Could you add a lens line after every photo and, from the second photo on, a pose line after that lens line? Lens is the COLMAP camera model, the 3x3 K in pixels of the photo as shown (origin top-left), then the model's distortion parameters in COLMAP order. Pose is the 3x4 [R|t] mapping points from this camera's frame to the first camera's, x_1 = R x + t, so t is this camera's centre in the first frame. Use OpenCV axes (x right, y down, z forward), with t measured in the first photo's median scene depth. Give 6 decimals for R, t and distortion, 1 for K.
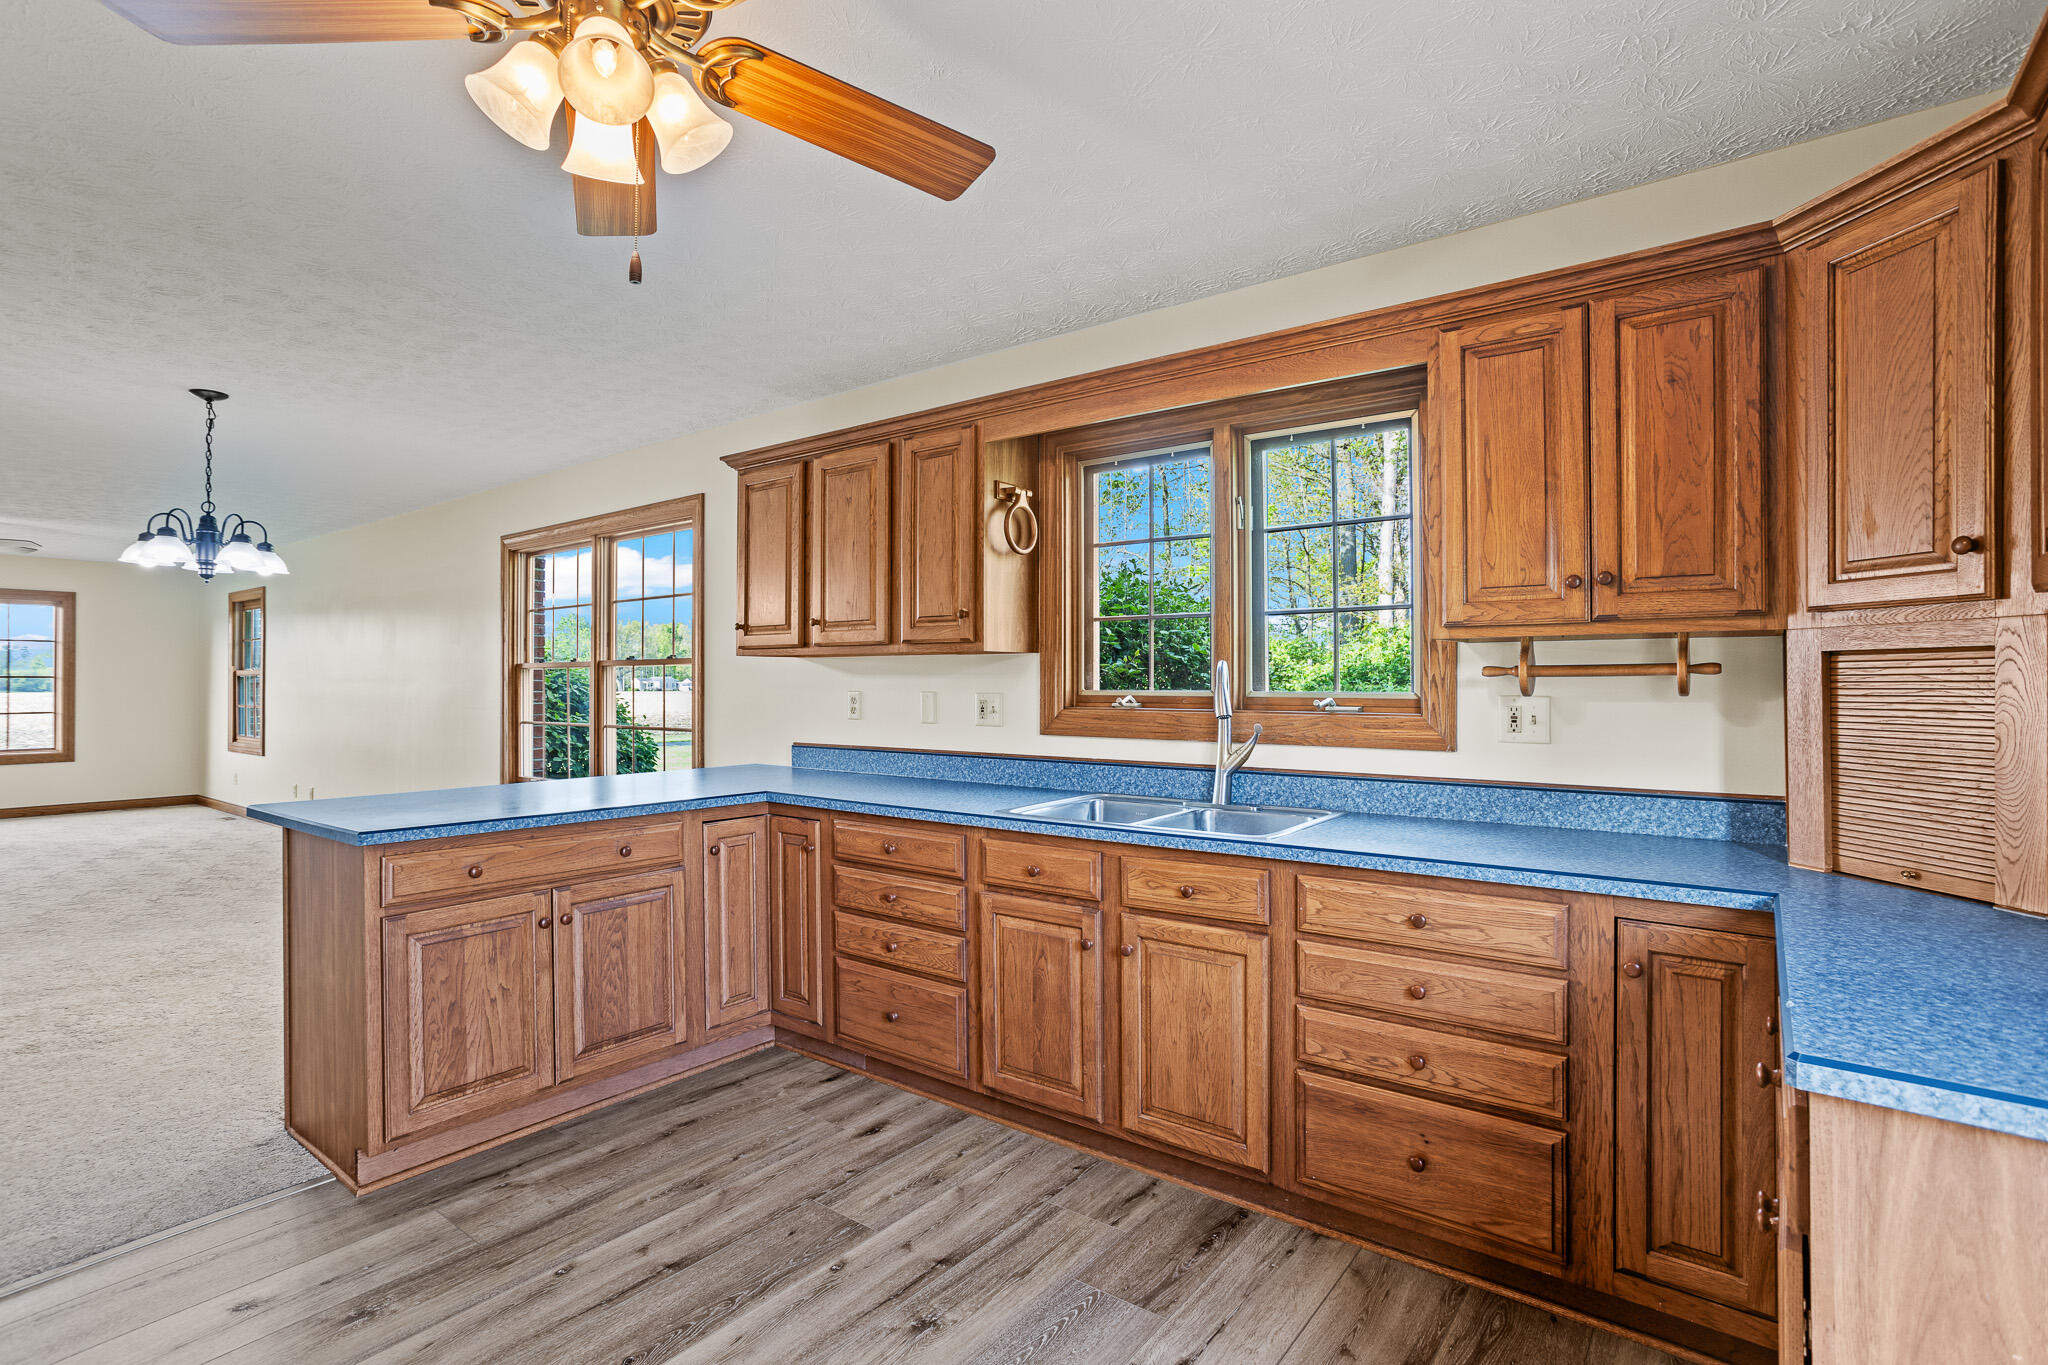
lens RADIAL K [[990.2, 0, 1037.3], [0, 990.2, 679.8], [0, 0, 1]] dist [-0.044289, 0.025090]
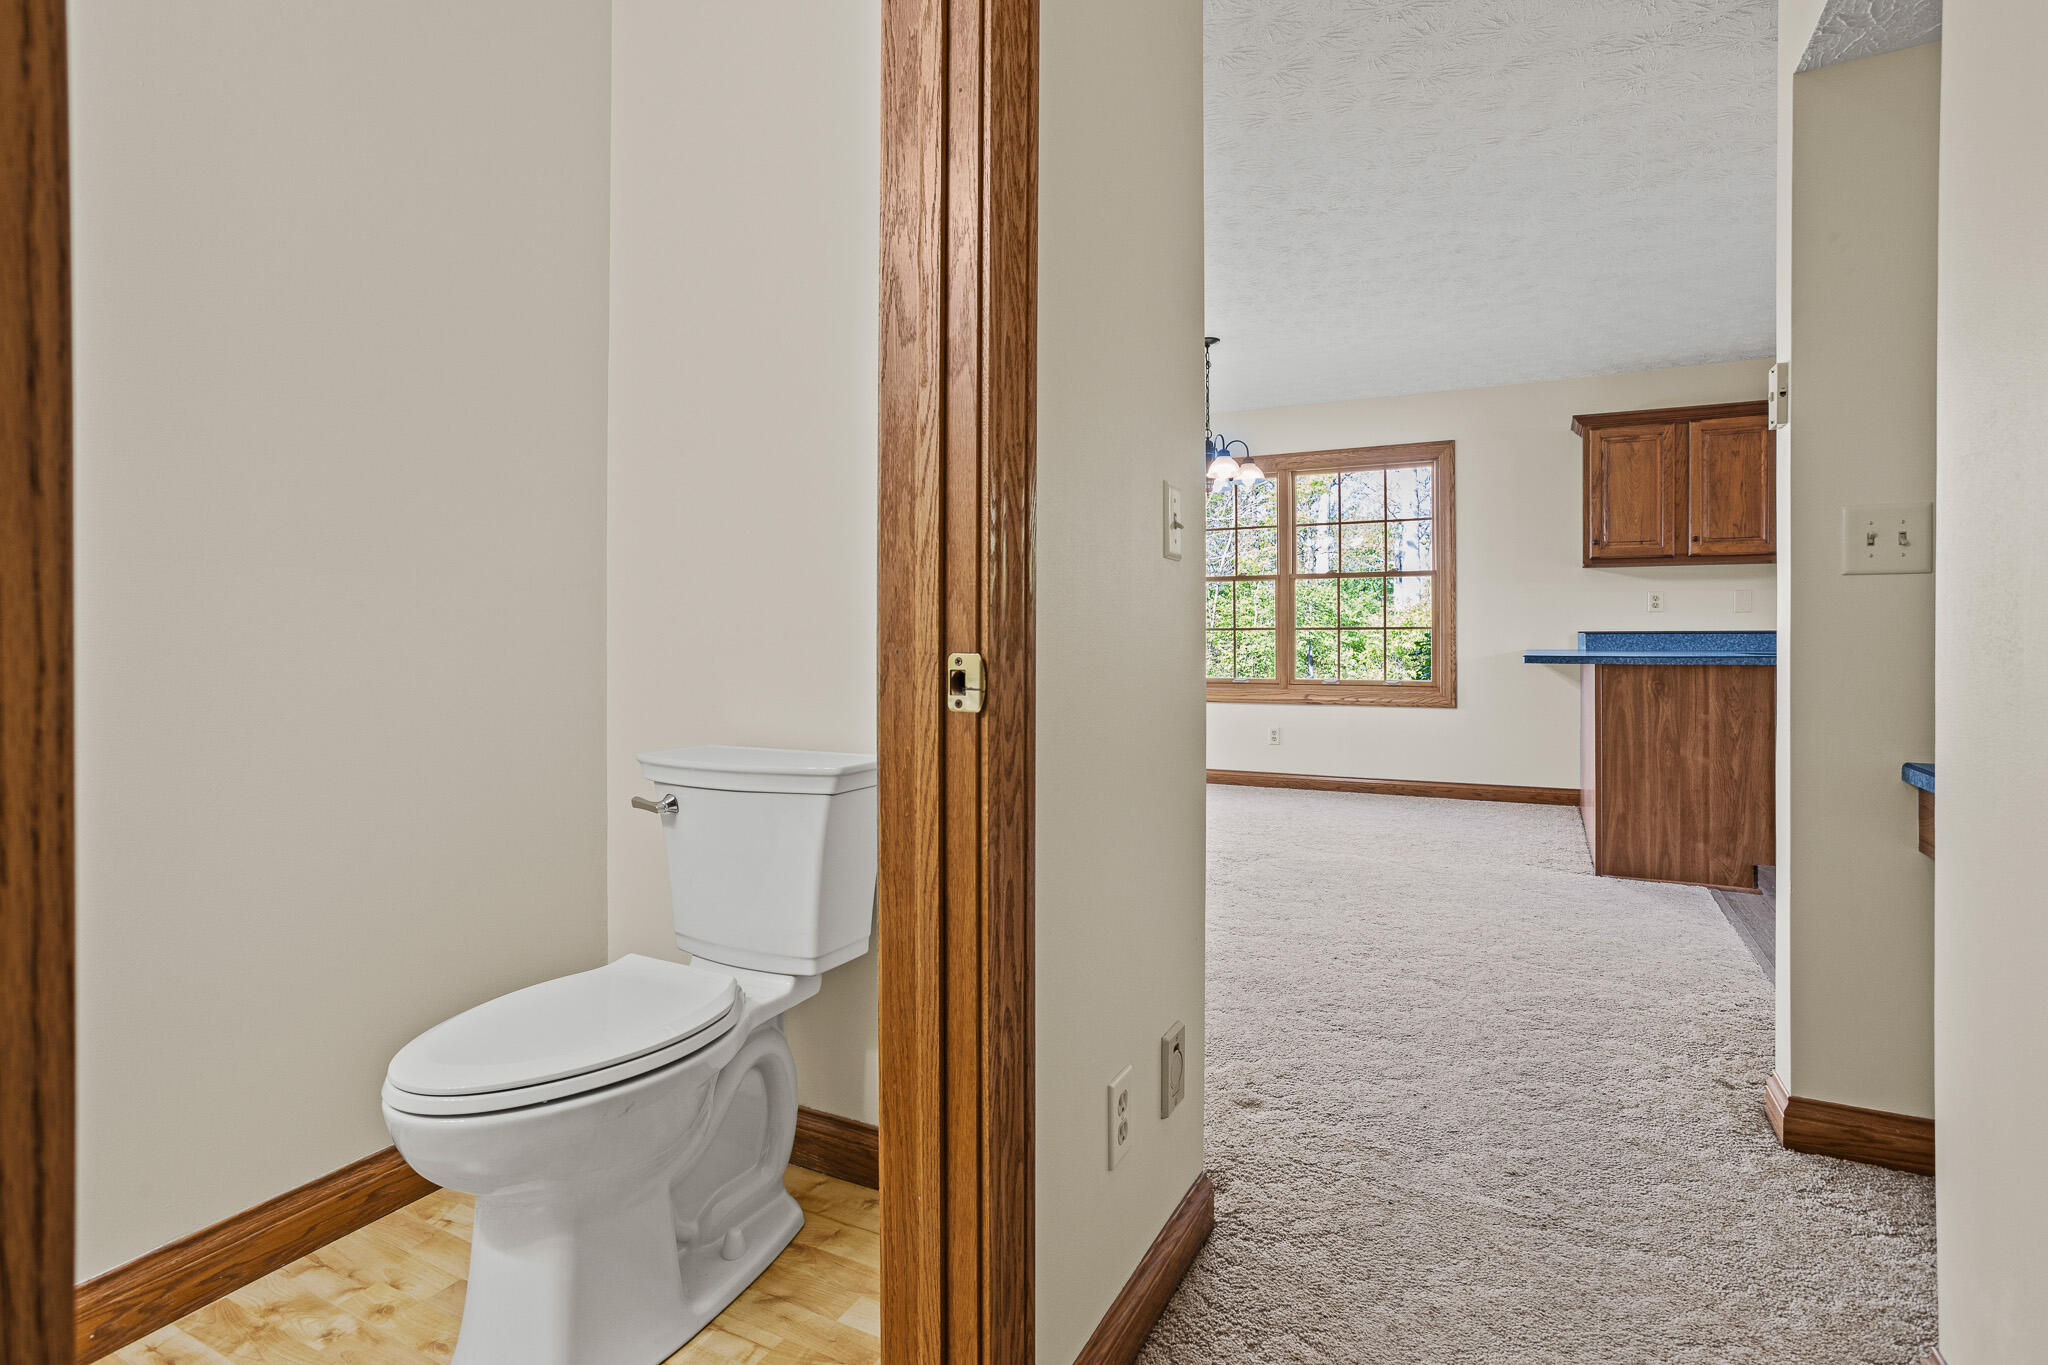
lens RADIAL K [[990.2, 0, 1019.0], [0, 990.2, 634.8], [0, 0, 1]] dist [-0.044289, 0.025090]
pose [[0.986255, 0.004192, 0.165177, -2.010806], [-0.004215, 0.999991, -0.000208, 0.118477], [-0.165176, -0.000491, 0.986264, -0.295289]]
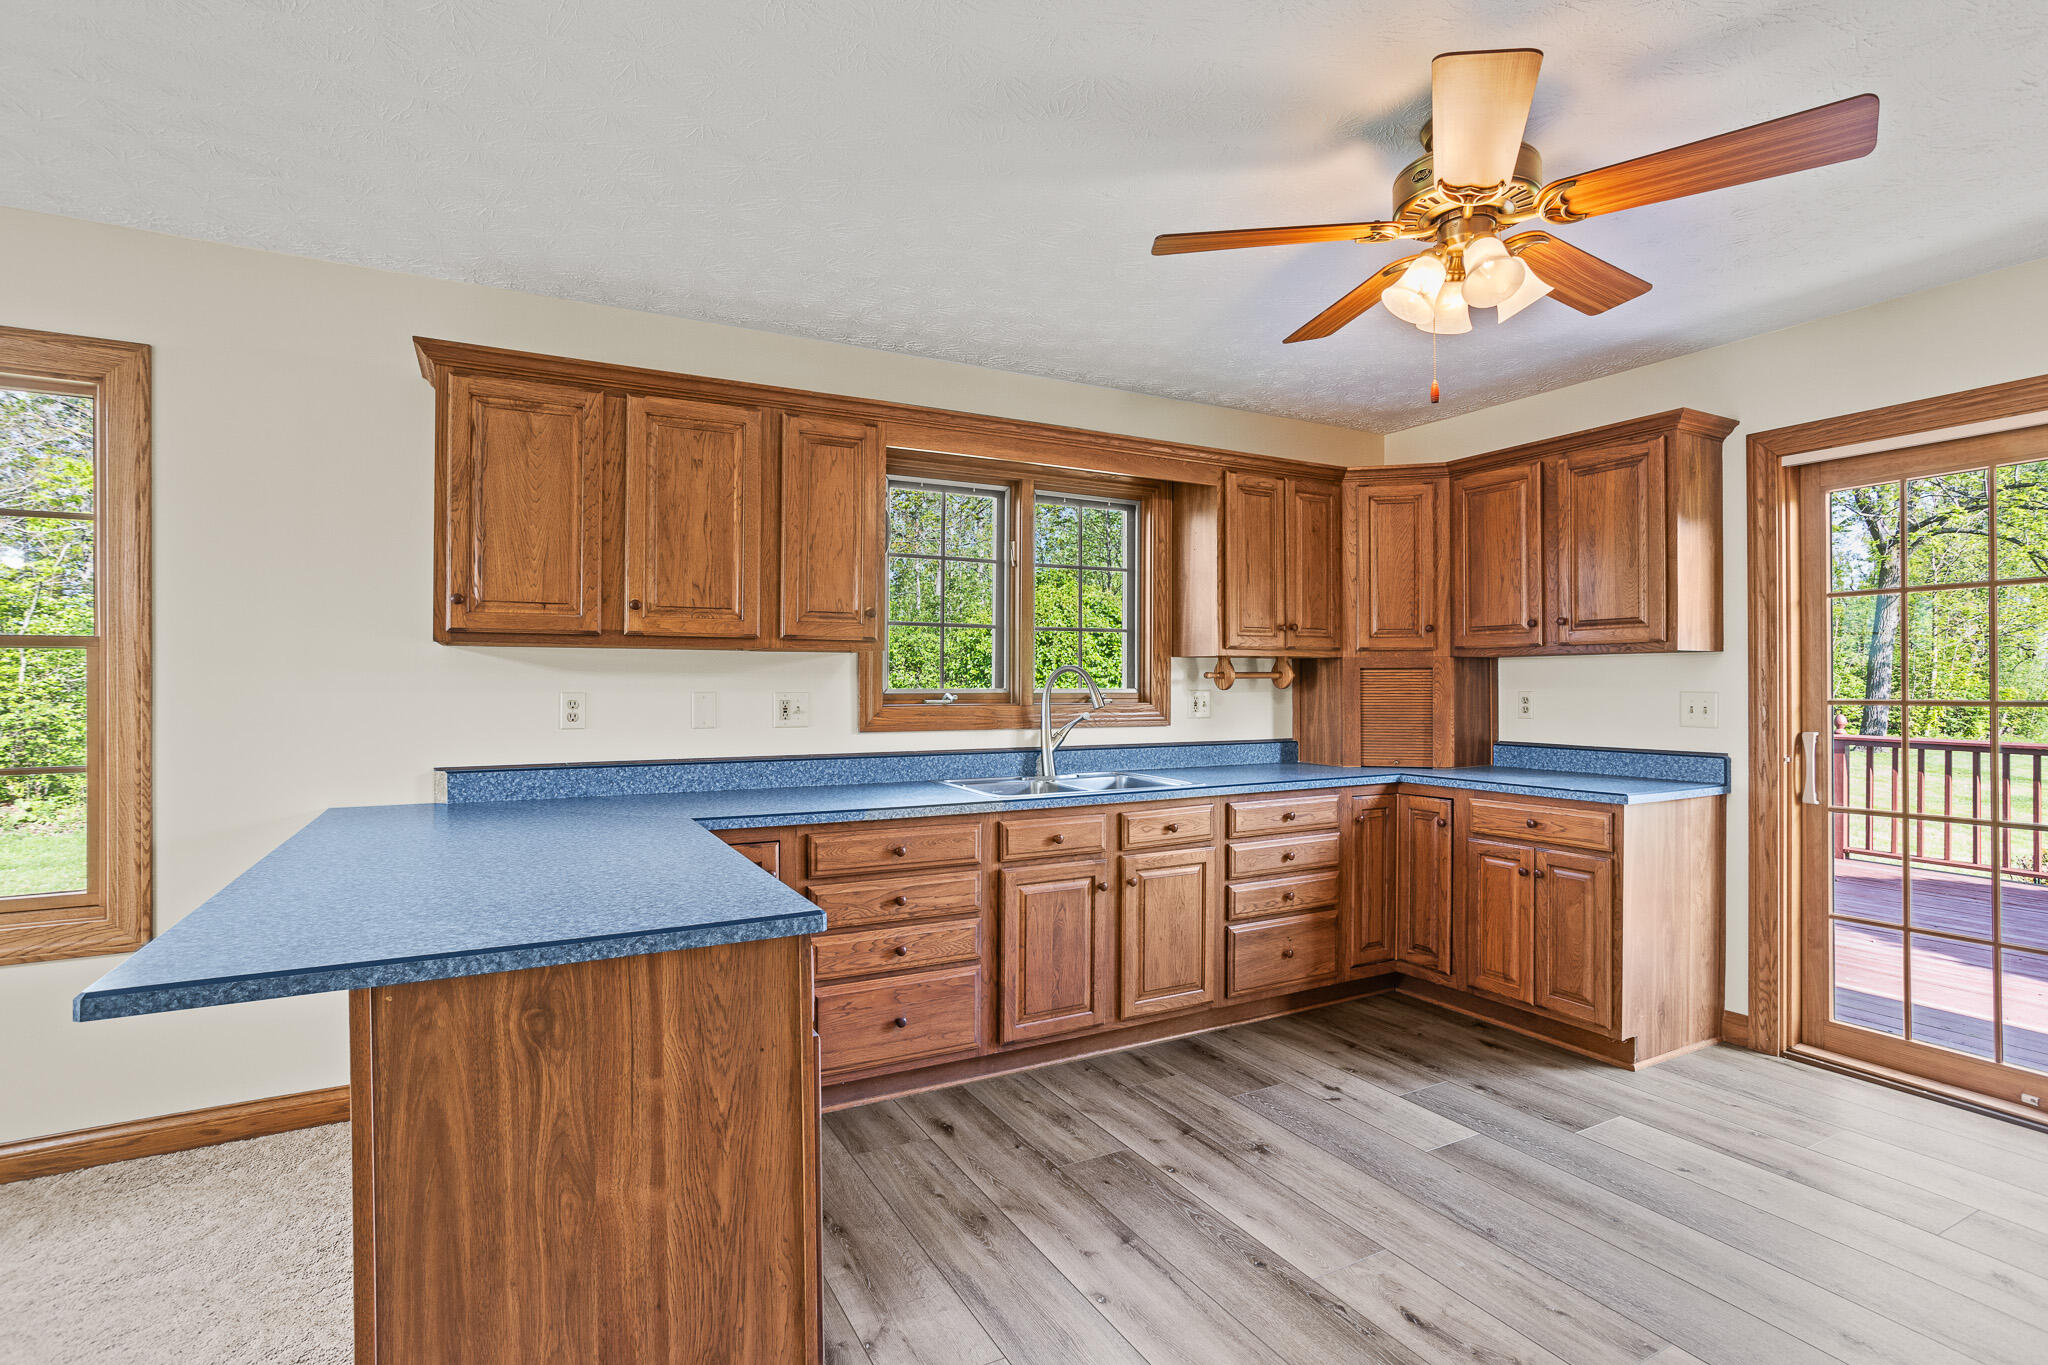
lens RADIAL K [[990.2, 0, 1026.9], [0, 990.2, 683.1], [0, 0, 1]] dist [-0.044289, 0.025090]
pose [[0.412546, 0.000402, 0.910936, -1.161403], [-0.002065, 0.999998, 0.000494, 0.004516], [-0.910934, -0.002085, 0.412546, 0.566313]]
